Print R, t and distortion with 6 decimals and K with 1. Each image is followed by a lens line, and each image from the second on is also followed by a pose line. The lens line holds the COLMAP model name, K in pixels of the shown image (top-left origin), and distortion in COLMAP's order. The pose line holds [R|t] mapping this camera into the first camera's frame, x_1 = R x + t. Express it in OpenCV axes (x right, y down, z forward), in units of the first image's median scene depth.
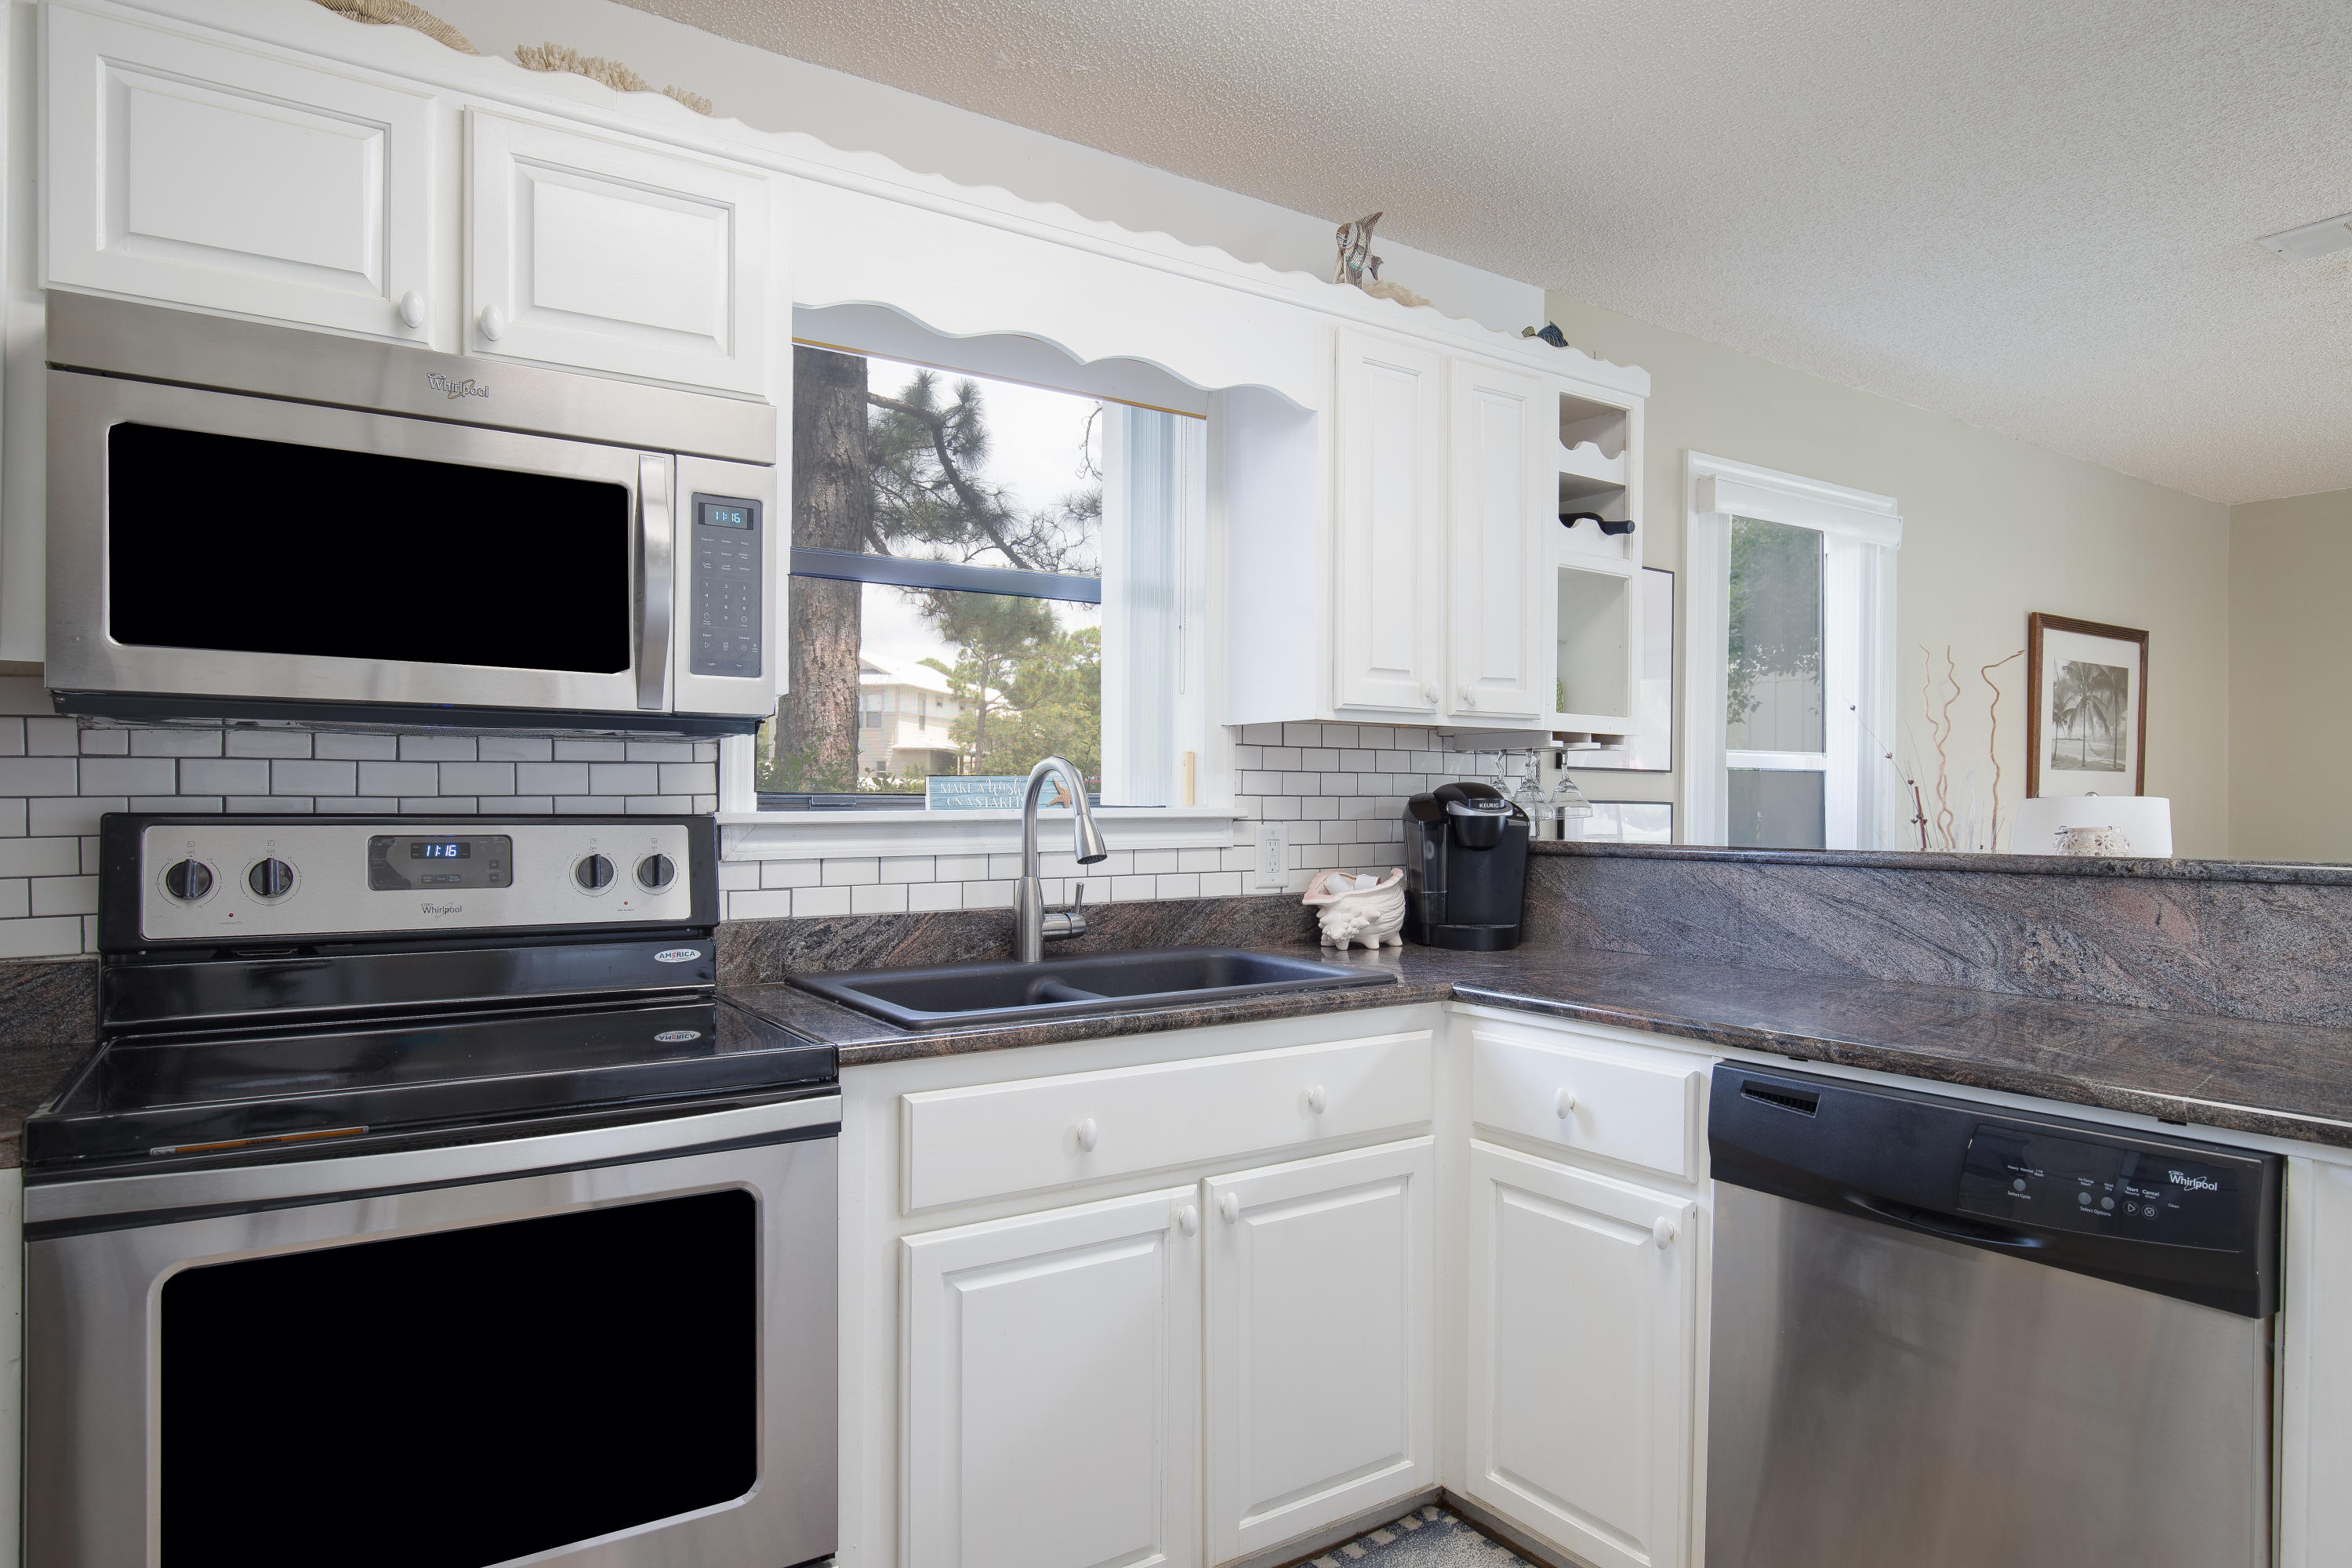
lens RADIAL K [[1371.7, 0, 1220.5], [0, 1371.7, 798.6], [0, 0, 1]] dist [-0.003371, -0.000383]
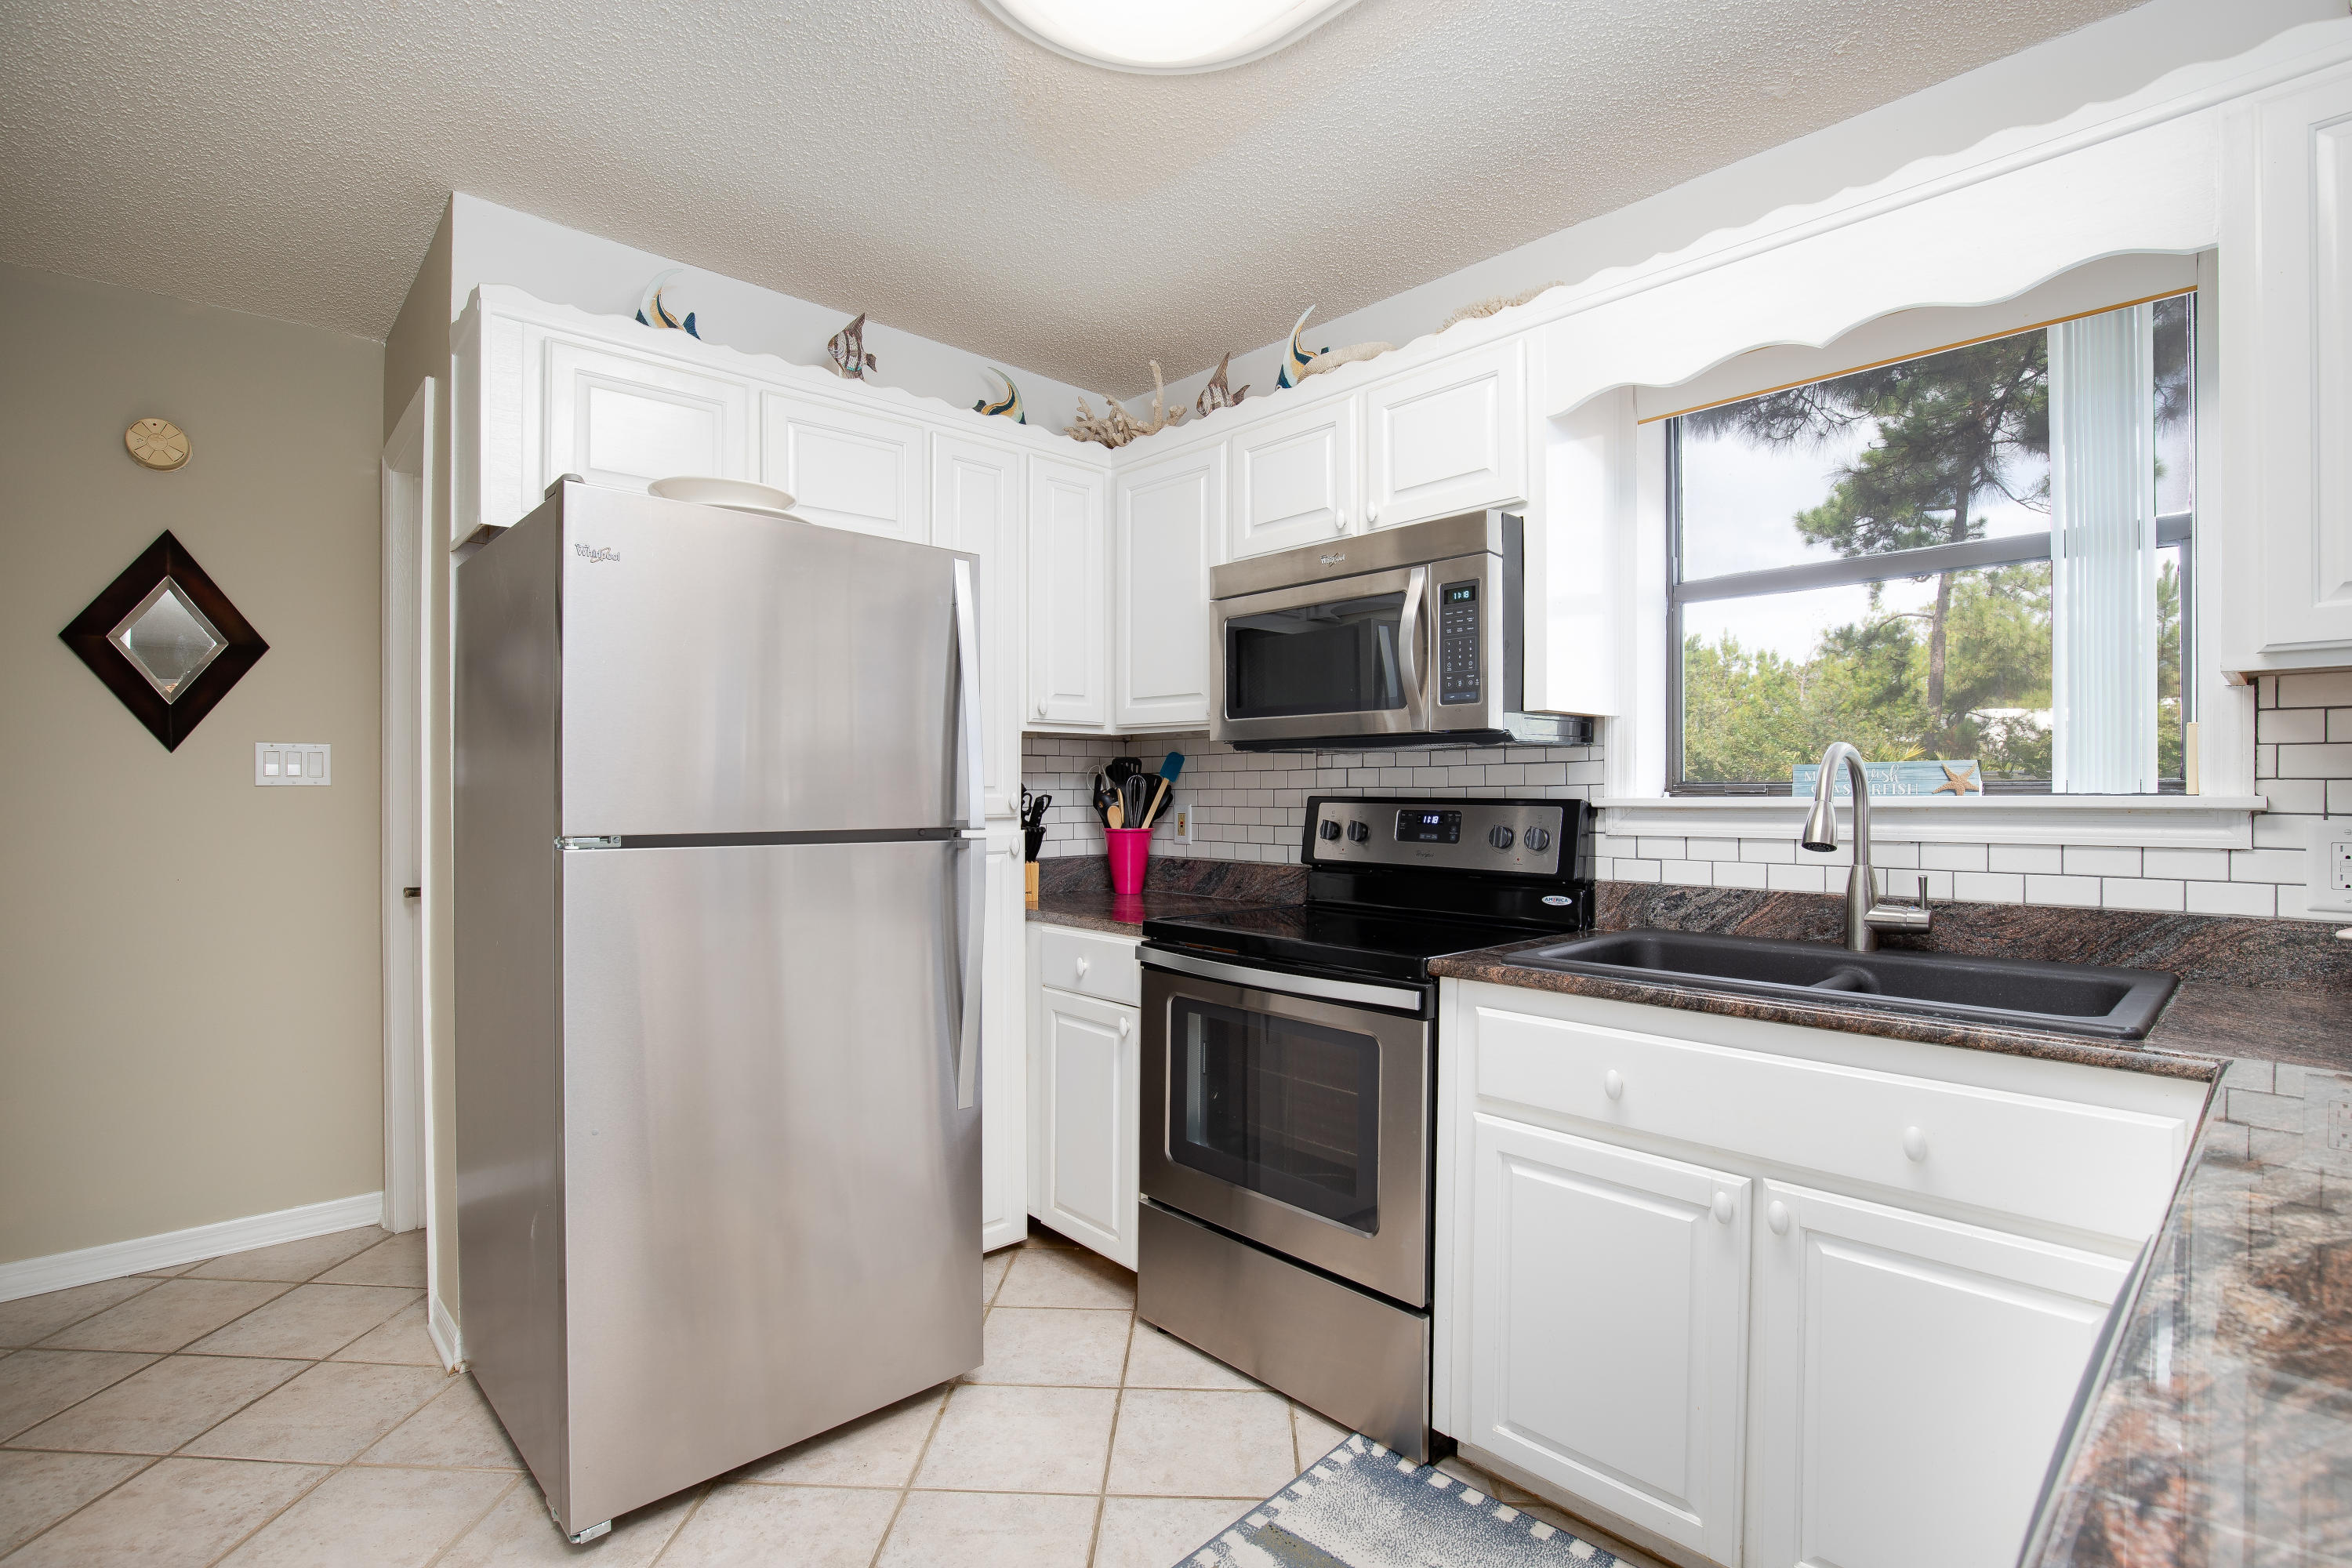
lens RADIAL K [[1097.8, 0, 1176.0], [0, 1097.8, 784.0], [0, 0, 1]] dist [-0.017340, -0.000393]
pose [[0.153735, -0.009244, -0.988069, 0.564732], [0.002160, 0.999957, -0.009019, 0.004658], [0.988110, -0.000748, 0.153748, 0.391535]]
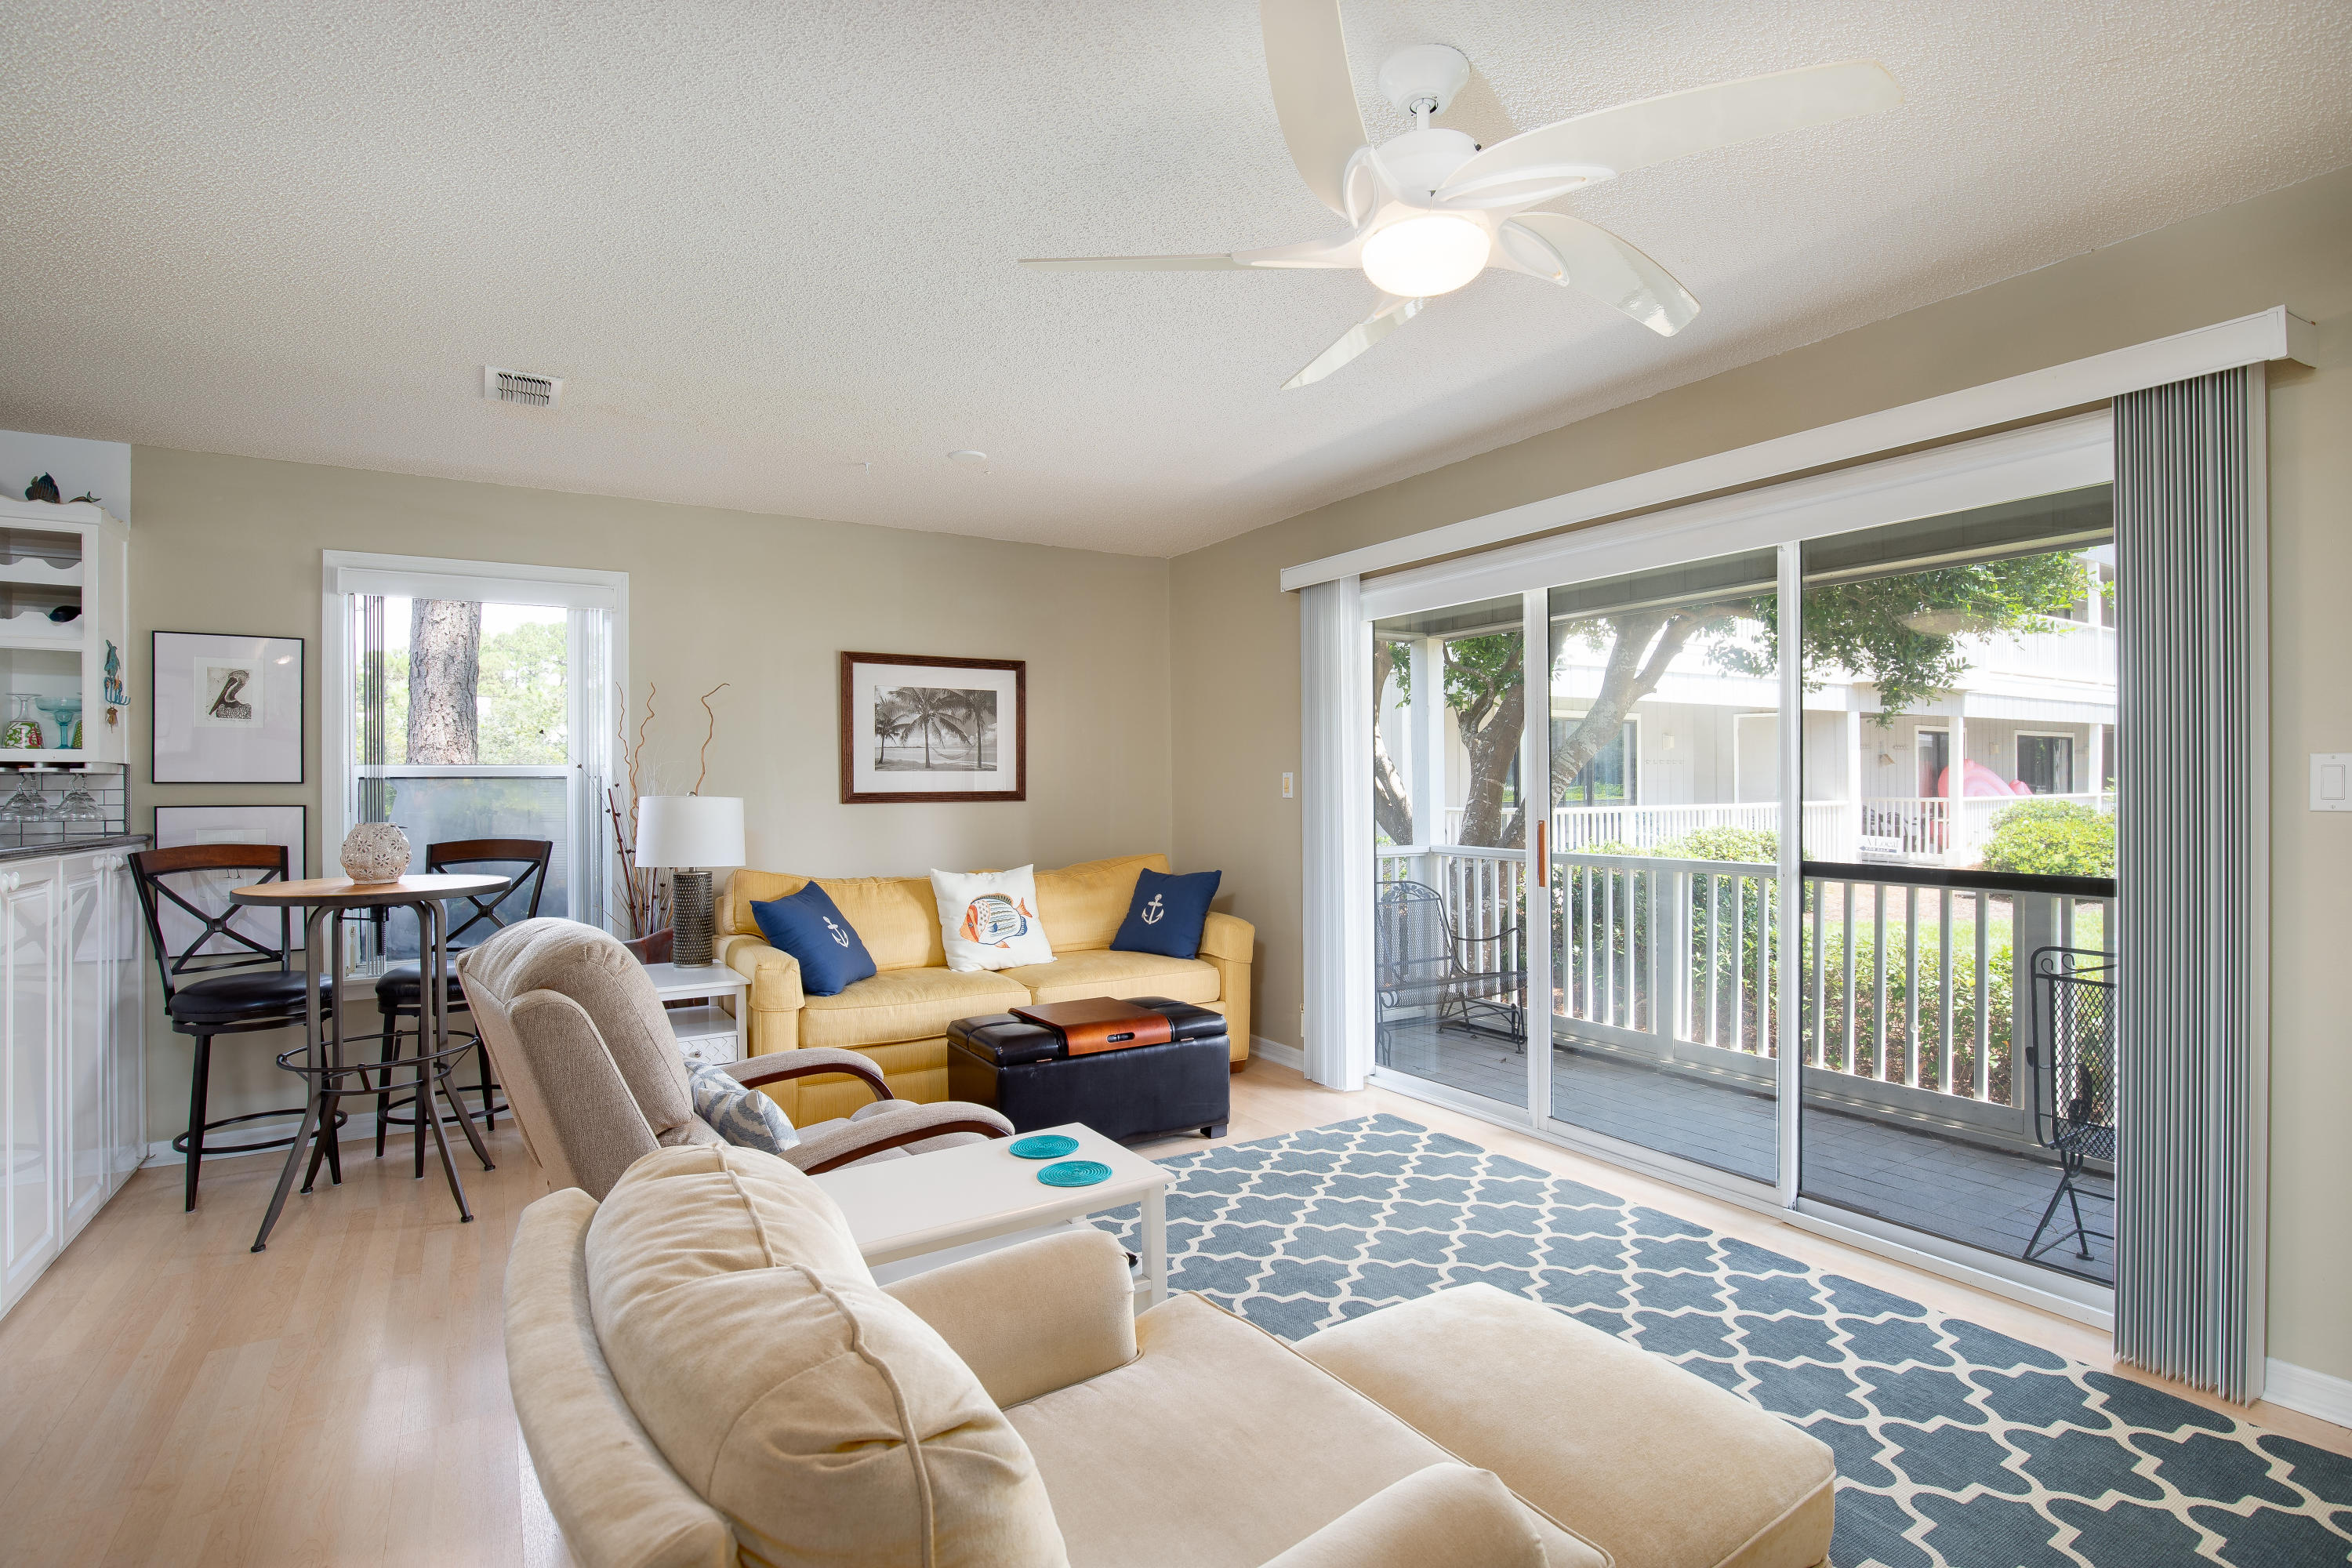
lens RADIAL K [[1097.8, 0, 1176.0], [0, 1097.8, 784.0], [0, 0, 1]] dist [-0.017340, -0.000393]
pose [[0.999294, -0.013572, -0.035044, 1.830445], [0.013587, 0.999908, 0.000176, -0.009894], [0.035038, -0.000652, 0.999386, -0.066995]]
